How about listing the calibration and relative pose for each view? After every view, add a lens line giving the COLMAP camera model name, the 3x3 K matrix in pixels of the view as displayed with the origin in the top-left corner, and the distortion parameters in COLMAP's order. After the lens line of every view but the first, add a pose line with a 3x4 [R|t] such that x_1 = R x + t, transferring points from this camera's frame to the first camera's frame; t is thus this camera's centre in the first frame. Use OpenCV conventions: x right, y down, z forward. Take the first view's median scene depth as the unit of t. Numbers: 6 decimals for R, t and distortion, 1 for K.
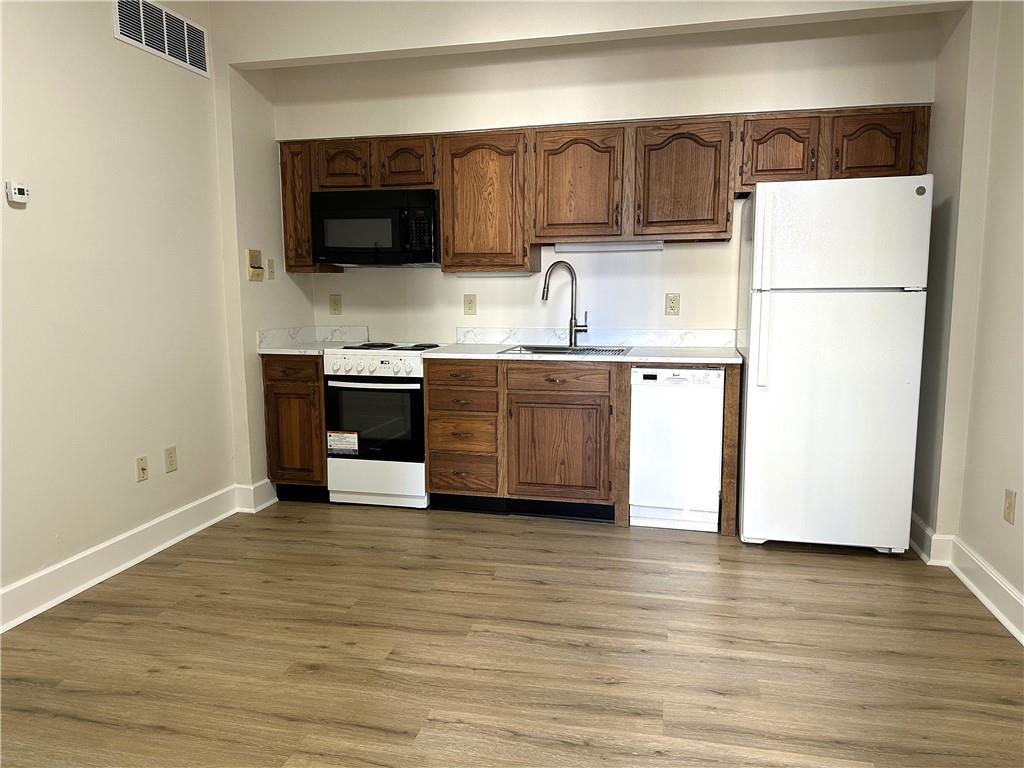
lens RADIAL K [[714.4, 0, 515.0], [0, 714.4, 382.5], [0, 0, 1]] dist [0.043242, -0.049419]
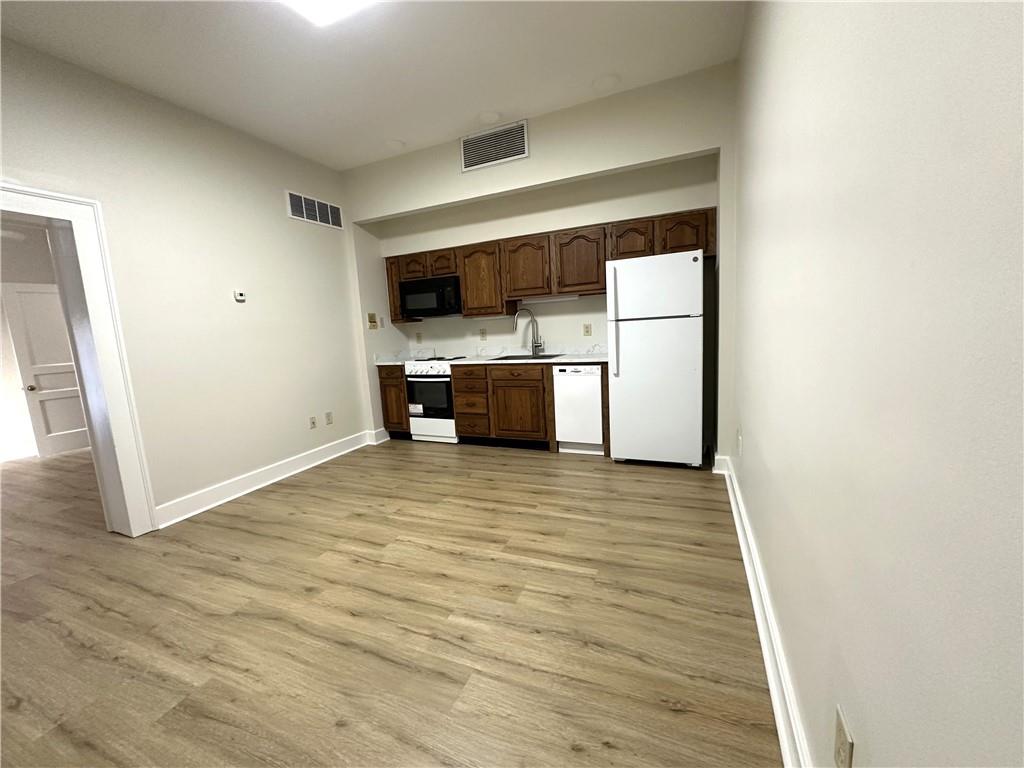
lens RADIAL K [[408.6, 0, 513.5], [0, 408.6, 381.6], [0, 0, 1]] dist [-0.001763, 0.000926]
pose [[0.982515, -0.027043, -0.184211, 0.259529], [0.028844, 0.999559, 0.007104, 0.009856], [0.183937, -0.012293, 0.982861, -0.049706]]
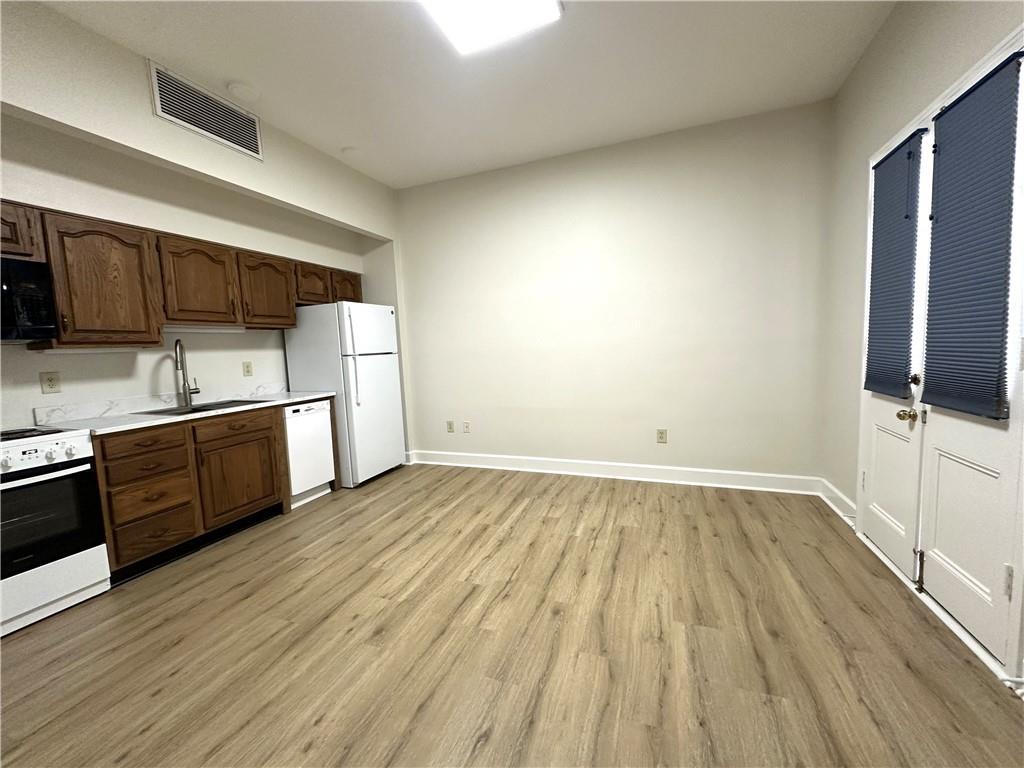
lens RADIAL K [[408.6, 0, 508.3], [0, 408.6, 379.9], [0, 0, 1]] dist [-0.001763, 0.000926]
pose [[0.139260, -0.081671, 0.986882, -0.644611], [0.173351, 0.983215, 0.056906, -0.045921], [-0.974965, 0.163153, 0.151081, 0.383979]]
